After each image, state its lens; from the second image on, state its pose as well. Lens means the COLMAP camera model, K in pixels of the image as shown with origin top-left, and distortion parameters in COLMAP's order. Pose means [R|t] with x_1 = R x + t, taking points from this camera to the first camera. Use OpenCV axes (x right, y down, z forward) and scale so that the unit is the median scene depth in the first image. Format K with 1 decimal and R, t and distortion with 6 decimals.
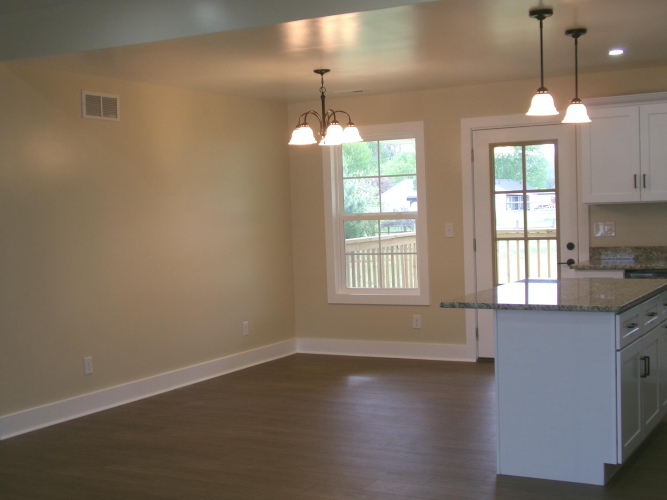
lens RADIAL K [[985.6, 0, 331.3], [0, 985.6, 254.3], [0, 0, 1]] dist [0.053617, 0.000000]
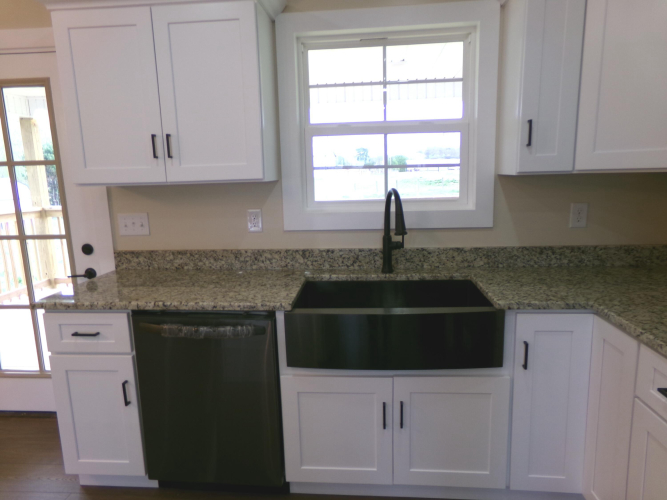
lens RADIAL K [[464.8, 0, 331.0], [0, 464.8, 250.1], [0, 0, 1]] dist [-0.047201, 0.007031]
pose [[0.918699, -0.061305, 0.390171, 0.276279], [0.018008, 0.993355, 0.113677, -0.040188], [-0.394547, -0.097409, 0.913698, 0.670478]]
